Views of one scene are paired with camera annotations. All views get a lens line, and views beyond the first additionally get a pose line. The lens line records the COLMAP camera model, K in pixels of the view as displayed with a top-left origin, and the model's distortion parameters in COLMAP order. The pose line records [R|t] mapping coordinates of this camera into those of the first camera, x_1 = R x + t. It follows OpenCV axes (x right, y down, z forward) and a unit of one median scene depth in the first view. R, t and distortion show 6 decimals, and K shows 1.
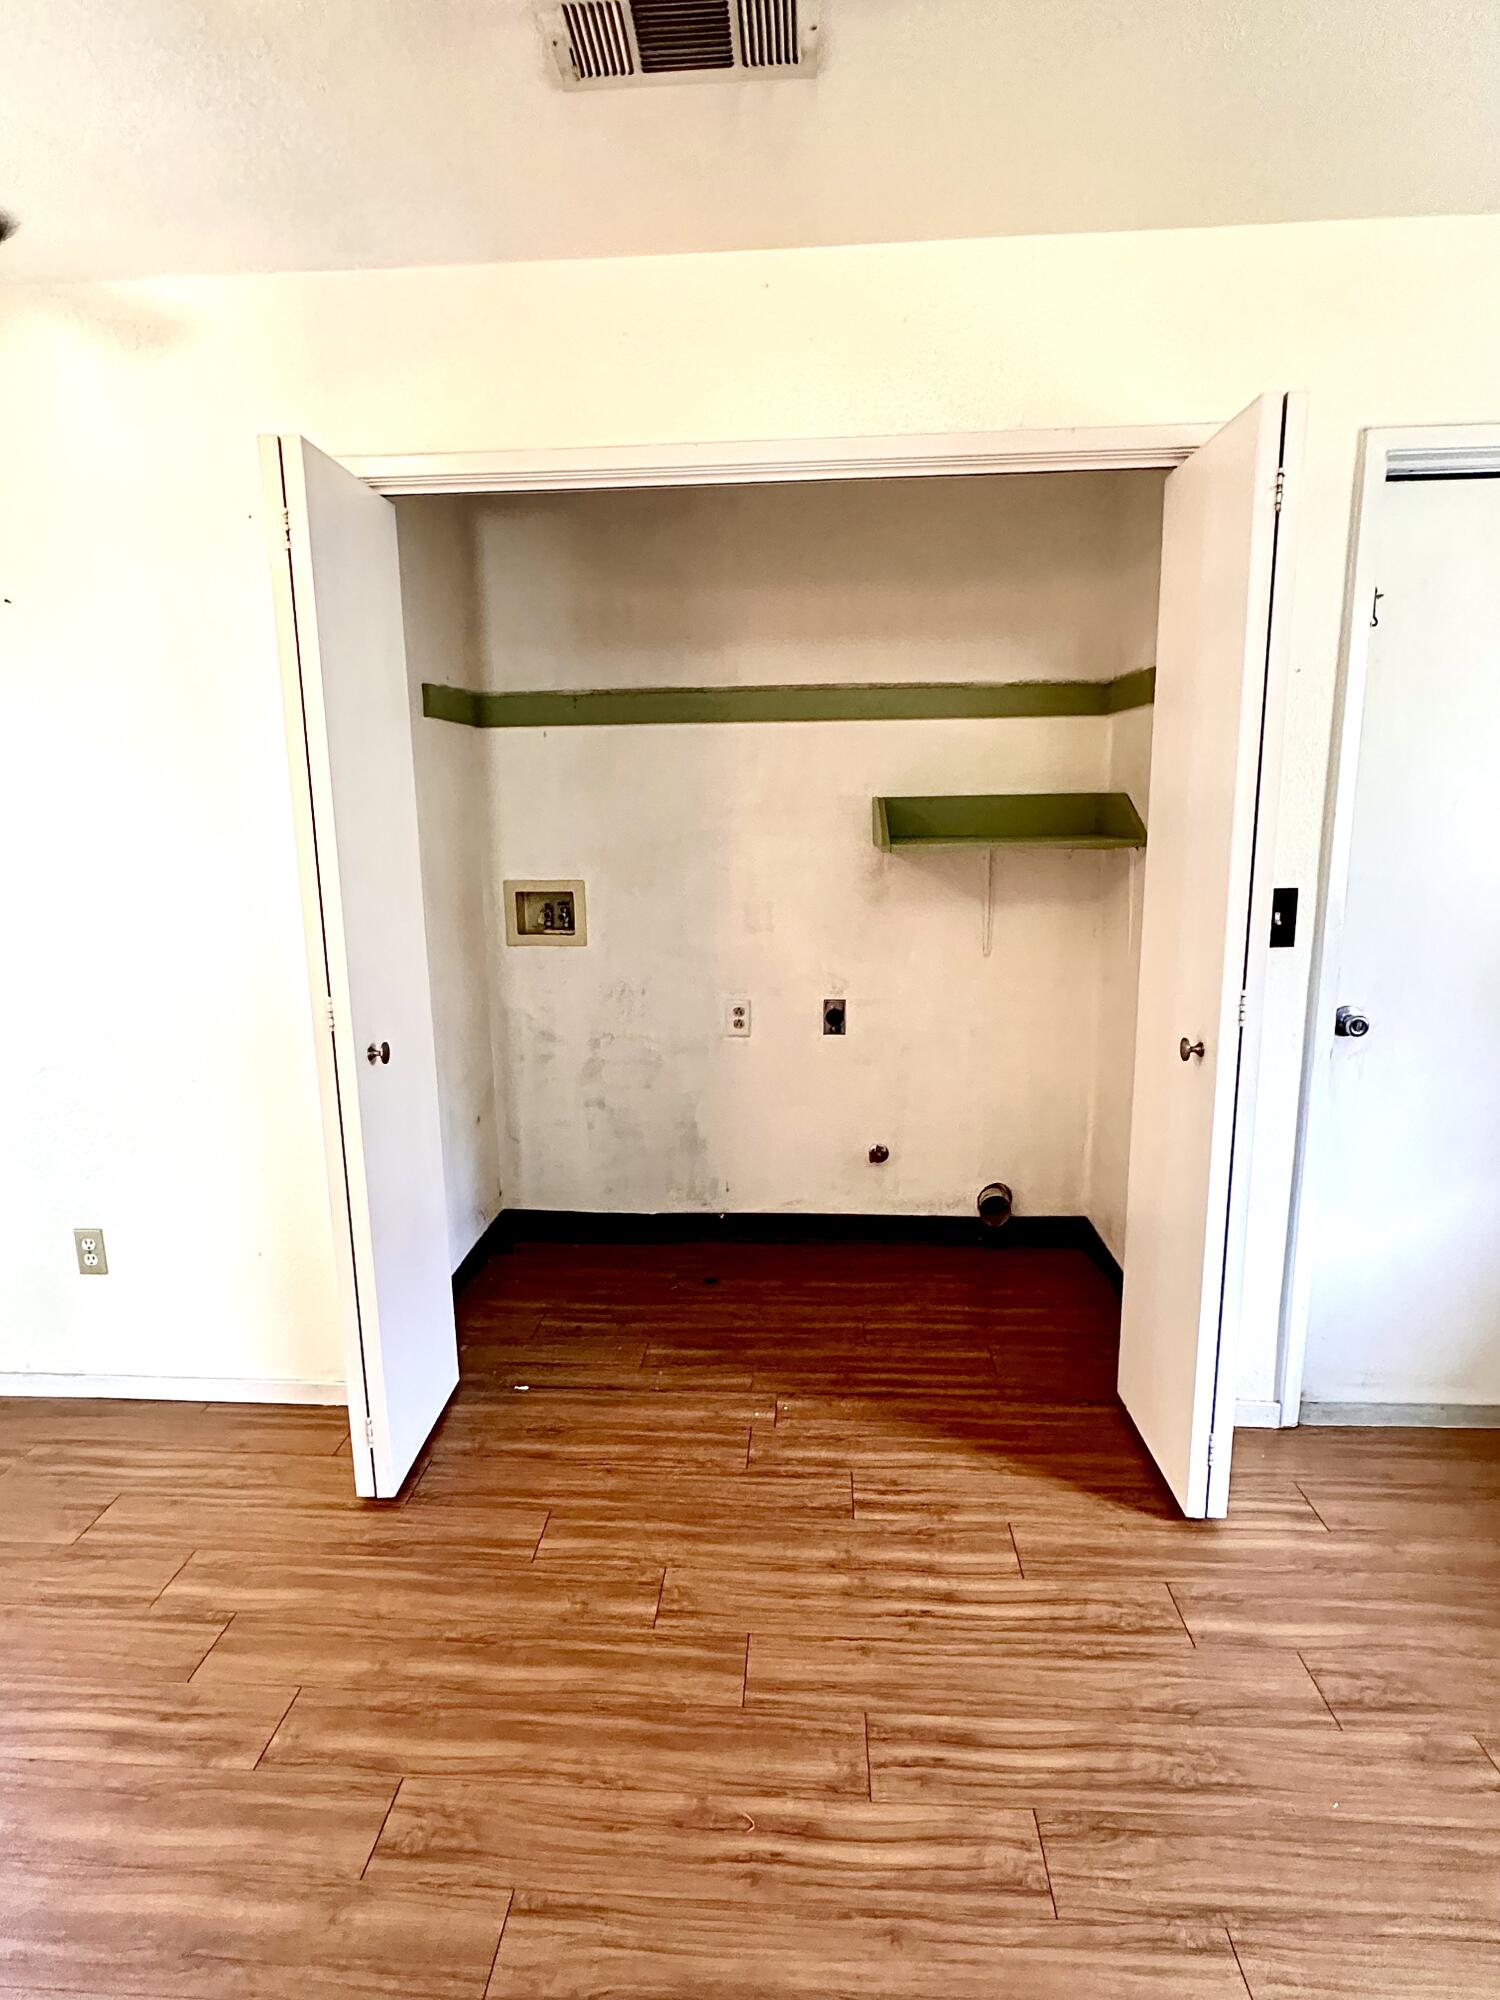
lens RADIAL K [[1062.4, 0, 741.9], [0, 1062.4, 1003.3], [0, 0, 1]] dist [-0.003825, -0.000415]
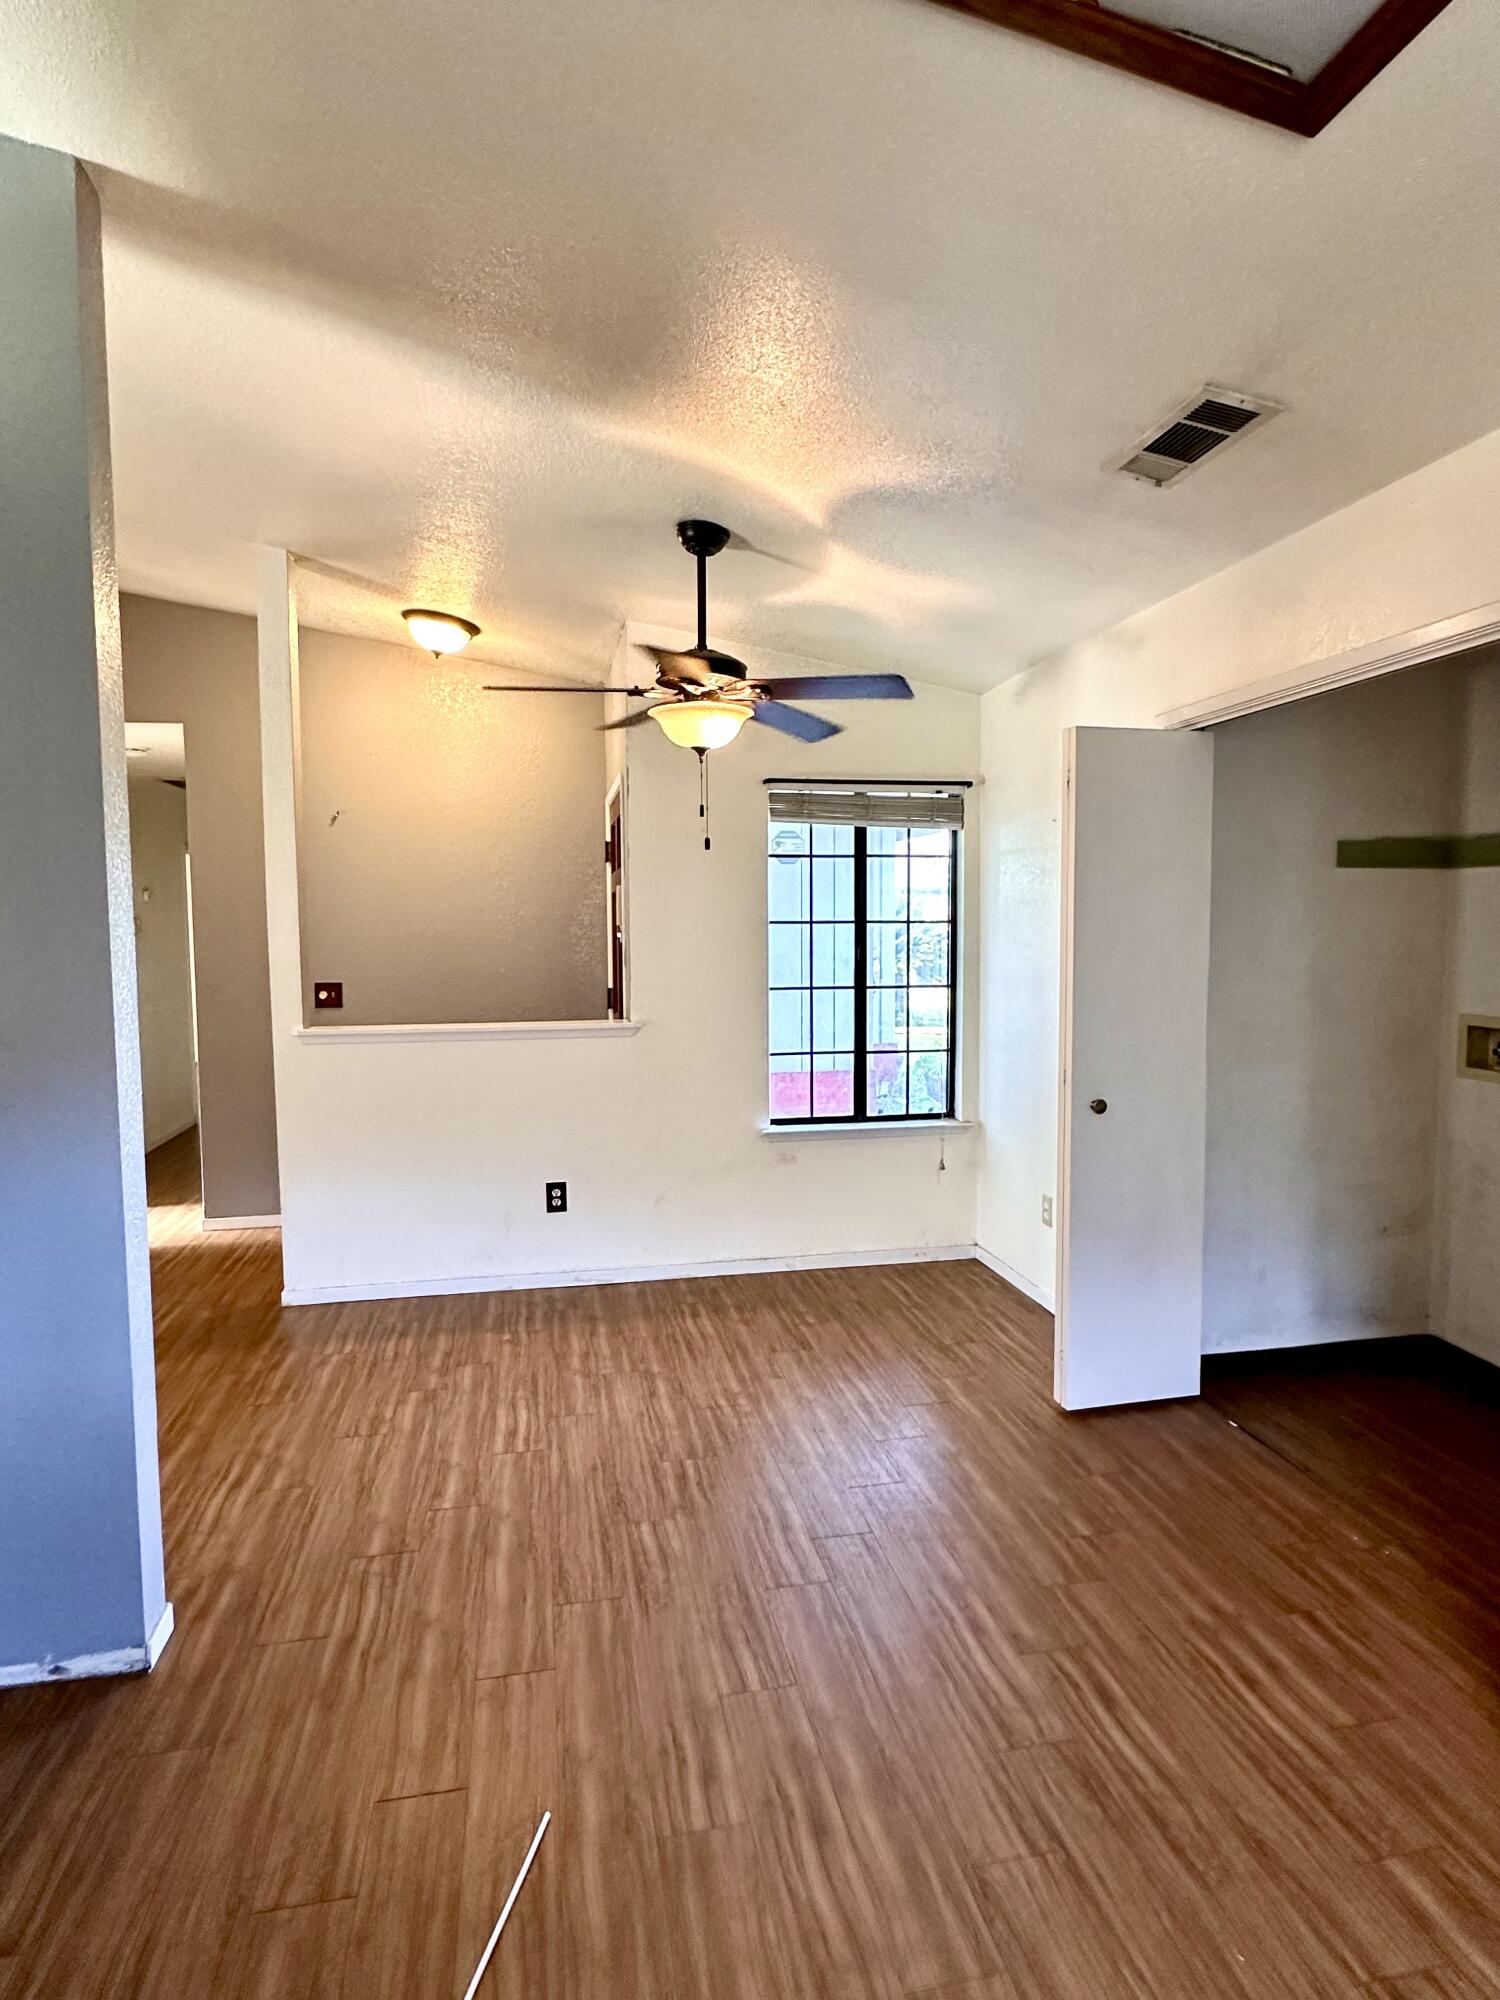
lens RADIAL K [[1069.4, 0, 745.5], [0, 1069.4, 999.4], [0, 0, 1]] dist [-0.004758, 0.001785]
pose [[0.258760, 0.077899, -0.962795, 1.029361], [-0.180381, 0.983106, 0.031064, -0.061442], [0.948950, 0.165632, 0.268441, 0.104162]]
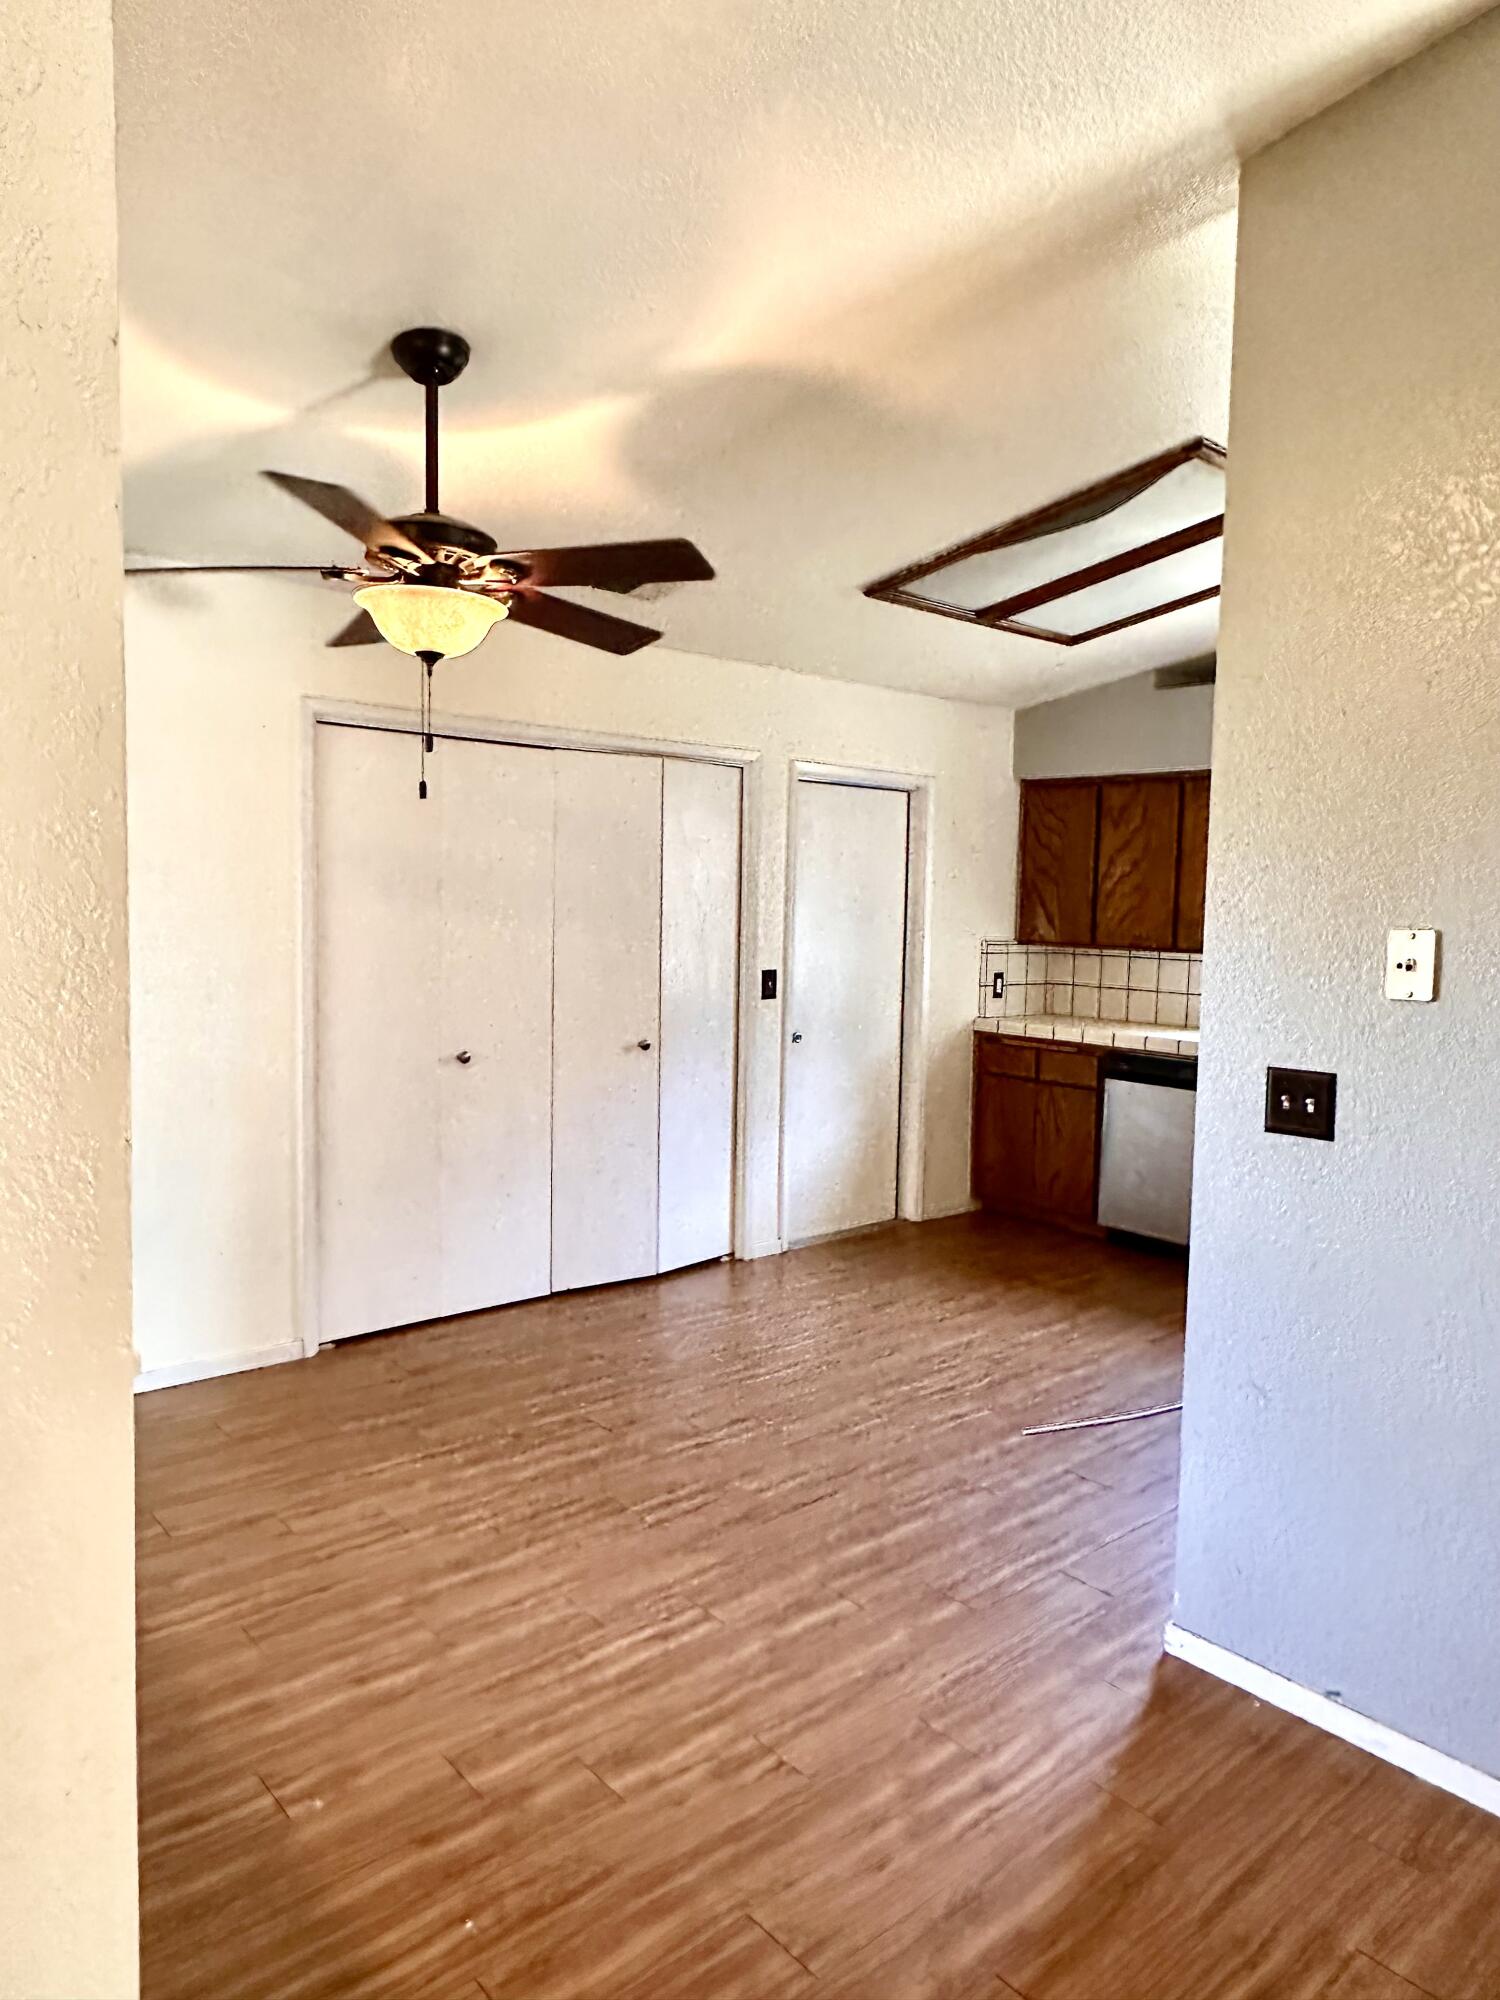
lens RADIAL K [[1290.9, 0, 740.8], [0, 1290.9, 993.6], [0, 0, 1]] dist [-0.010306, -0.003875]
pose [[0.712296, -0.020120, 0.701590, -1.418439], [0.102213, 0.991906, -0.075328, 0.131578], [-0.694396, 0.125368, 0.708588, -0.785944]]
